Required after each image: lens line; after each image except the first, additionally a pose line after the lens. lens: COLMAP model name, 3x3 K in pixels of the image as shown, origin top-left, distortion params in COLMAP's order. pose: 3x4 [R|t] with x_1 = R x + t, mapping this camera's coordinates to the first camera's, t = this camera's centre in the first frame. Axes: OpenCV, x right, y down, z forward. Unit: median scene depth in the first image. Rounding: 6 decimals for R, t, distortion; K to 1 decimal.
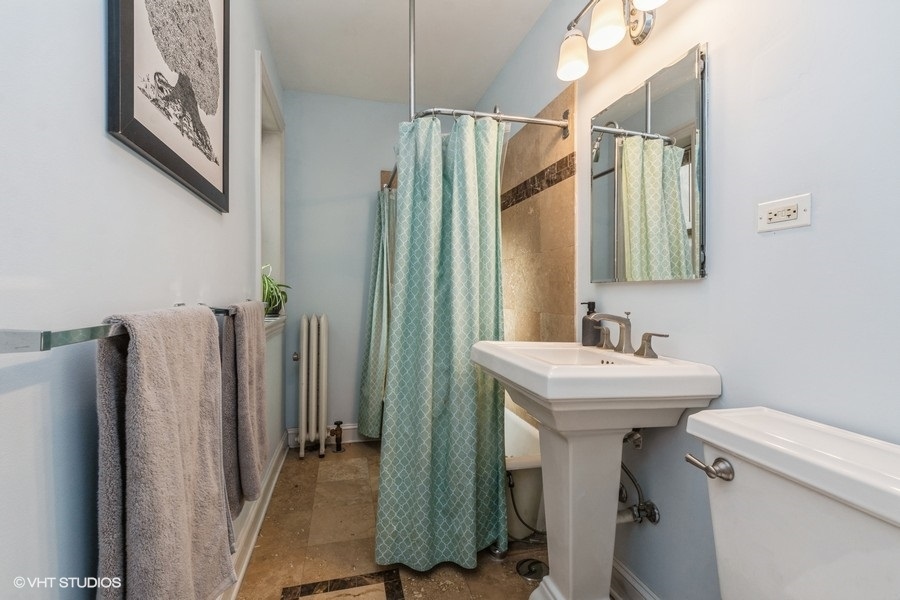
lens RADIAL K [[406.8, 0, 453.2], [0, 406.8, 287.0], [0, 0, 1]] dist [0.002120, 0.000162]
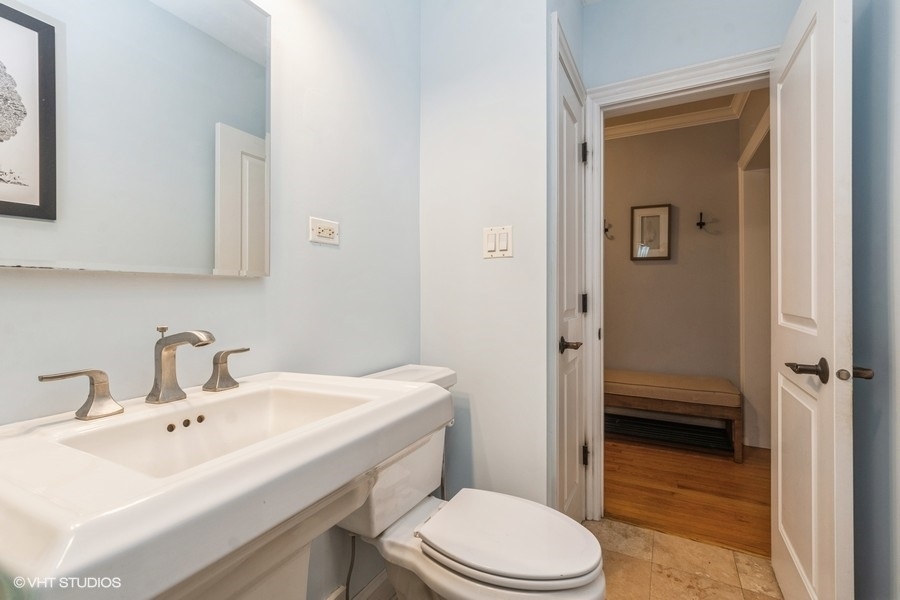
lens RADIAL K [[406.8, 0, 453.2], [0, 406.8, 287.0], [0, 0, 1]] dist [0.002120, 0.000162]
pose [[-0.730734, 0.003279, 0.682655, -0.353157], [-0.003412, 0.999958, -0.008455, 0.006523], [-0.682654, -0.008508, -0.730692, 1.564889]]
